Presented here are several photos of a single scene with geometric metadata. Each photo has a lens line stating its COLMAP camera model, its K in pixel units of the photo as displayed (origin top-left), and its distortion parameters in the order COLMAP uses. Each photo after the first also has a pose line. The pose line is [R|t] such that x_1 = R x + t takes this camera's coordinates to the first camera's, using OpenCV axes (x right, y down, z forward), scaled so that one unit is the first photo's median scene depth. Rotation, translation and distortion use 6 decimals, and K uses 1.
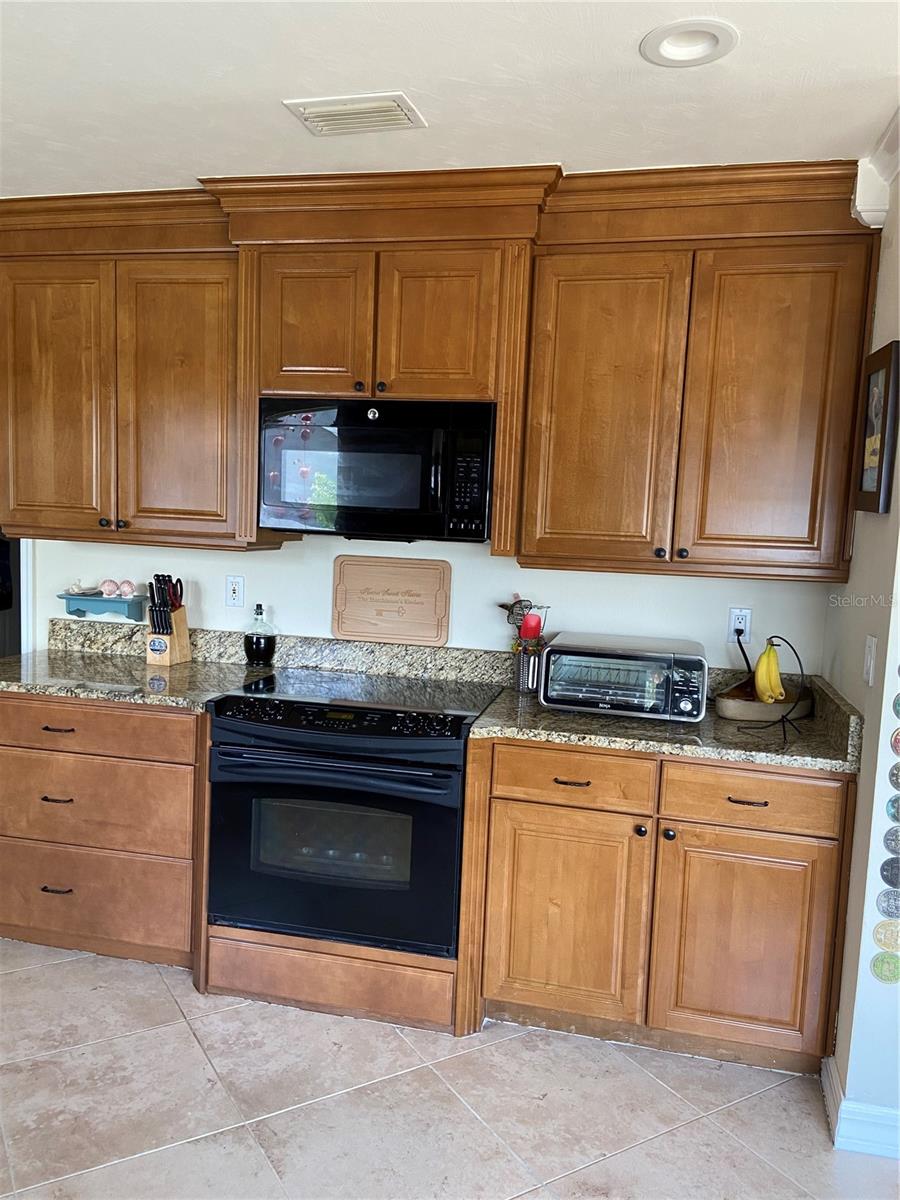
lens RADIAL K [[916.2, 0, 452.9], [0, 916.2, 611.9], [0, 0, 1]] dist [0.133896, -0.169202]
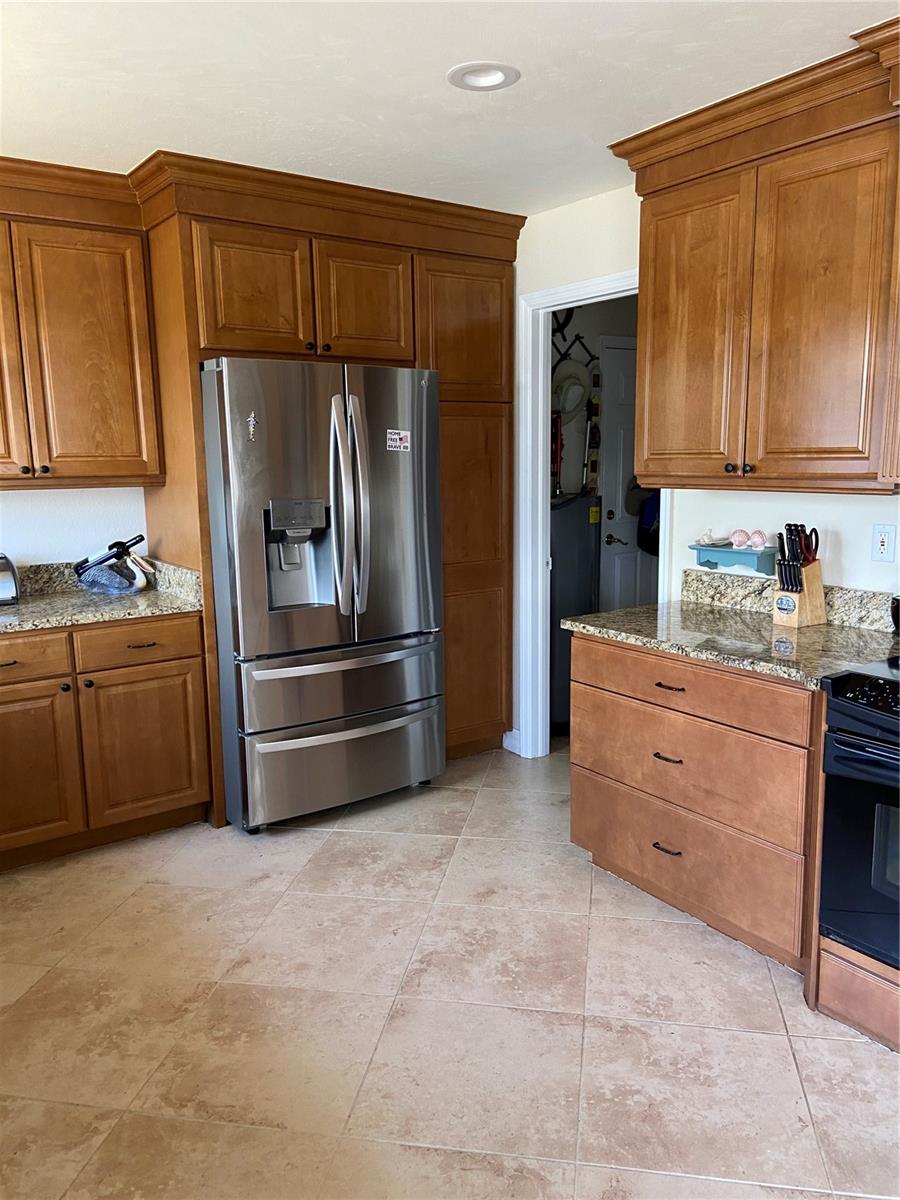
lens RADIAL K [[916.2, 0, 452.9], [0, 916.2, 611.9], [0, 0, 1]] dist [0.133896, -0.169202]
pose [[0.753568, 0.061509, -0.654486, 0.027773], [-0.020570, 0.997332, 0.070046, -0.013497], [0.657048, -0.039322, 0.752823, 0.132224]]
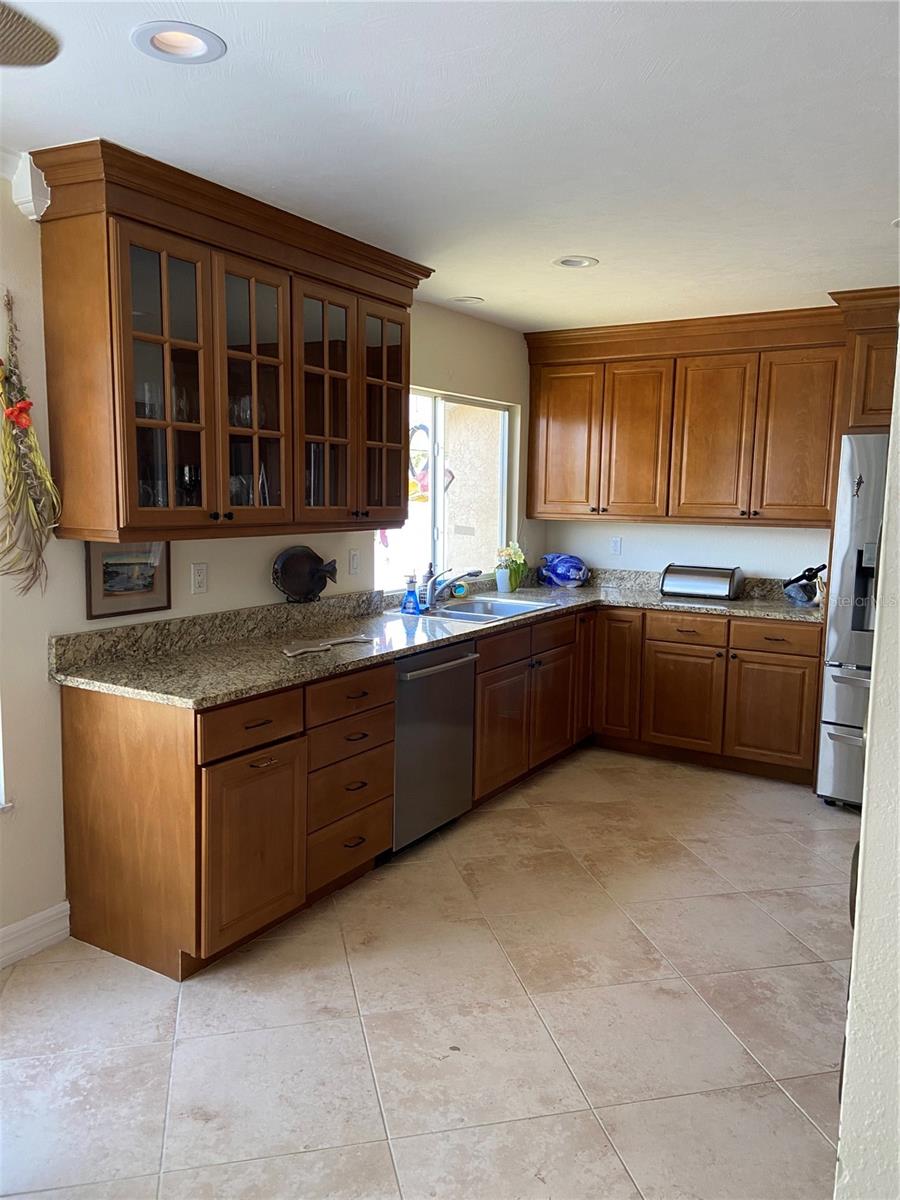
lens RADIAL K [[916.2, 0, 452.9], [0, 916.2, 611.9], [0, 0, 1]] dist [0.133896, -0.169202]
pose [[-0.313883, 0.076571, -0.946369, 0.658698], [-0.129949, 0.983898, 0.122707, -0.054000], [0.940527, 0.161496, -0.298878, 0.665345]]
